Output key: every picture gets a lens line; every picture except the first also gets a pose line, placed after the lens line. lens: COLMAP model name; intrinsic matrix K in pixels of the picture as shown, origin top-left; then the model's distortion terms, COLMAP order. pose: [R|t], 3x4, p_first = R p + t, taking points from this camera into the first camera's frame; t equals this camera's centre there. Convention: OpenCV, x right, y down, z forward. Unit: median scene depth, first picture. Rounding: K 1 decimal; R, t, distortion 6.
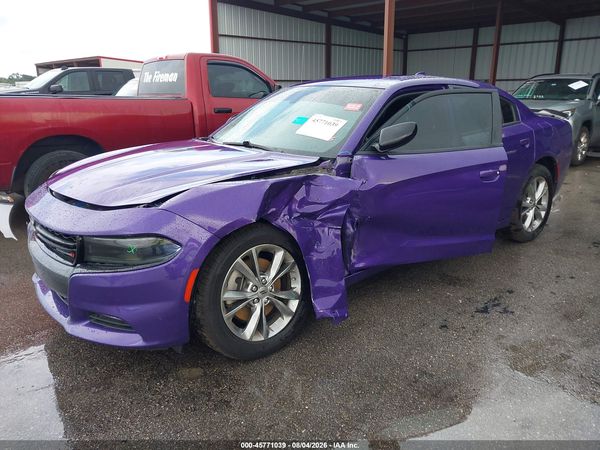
lens RADIAL K [[469.7, 0, 295.6], [0, 469.7, 225.7], [0, 0, 1]] dist [0.018059, -0.009253]
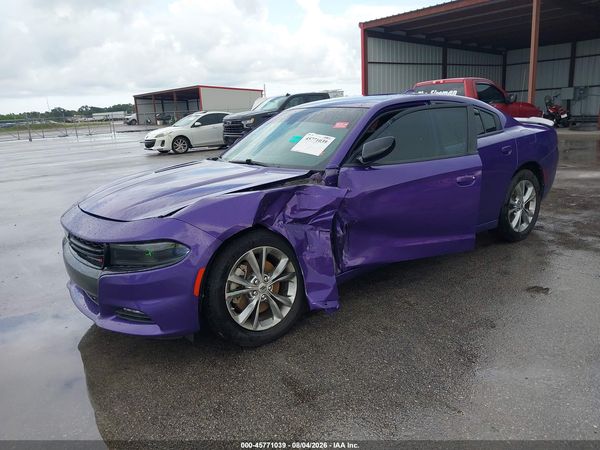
lens RADIAL K [[469.7, 0, 298.9], [0, 469.7, 224.1], [0, 0, 1]] dist [0.018059, -0.009253]
pose [[0.998484, -0.036481, -0.041223, 0.069517], [0.034886, 0.998639, -0.038775, 0.030604], [0.042581, 0.037278, 0.998397, -0.149661]]
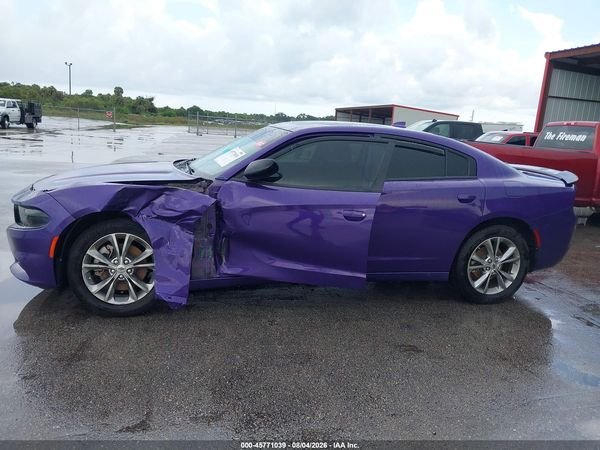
lens RADIAL K [[469.7, 0, 297.6], [0, 469.7, 224.2], [0, 0, 1]] dist [0.018059, -0.009253]
pose [[0.897644, 0.155068, -0.412541, 0.875329], [-0.190427, 0.980635, -0.045742, -0.016231], [0.397459, 0.119619, 0.909790, -0.034120]]
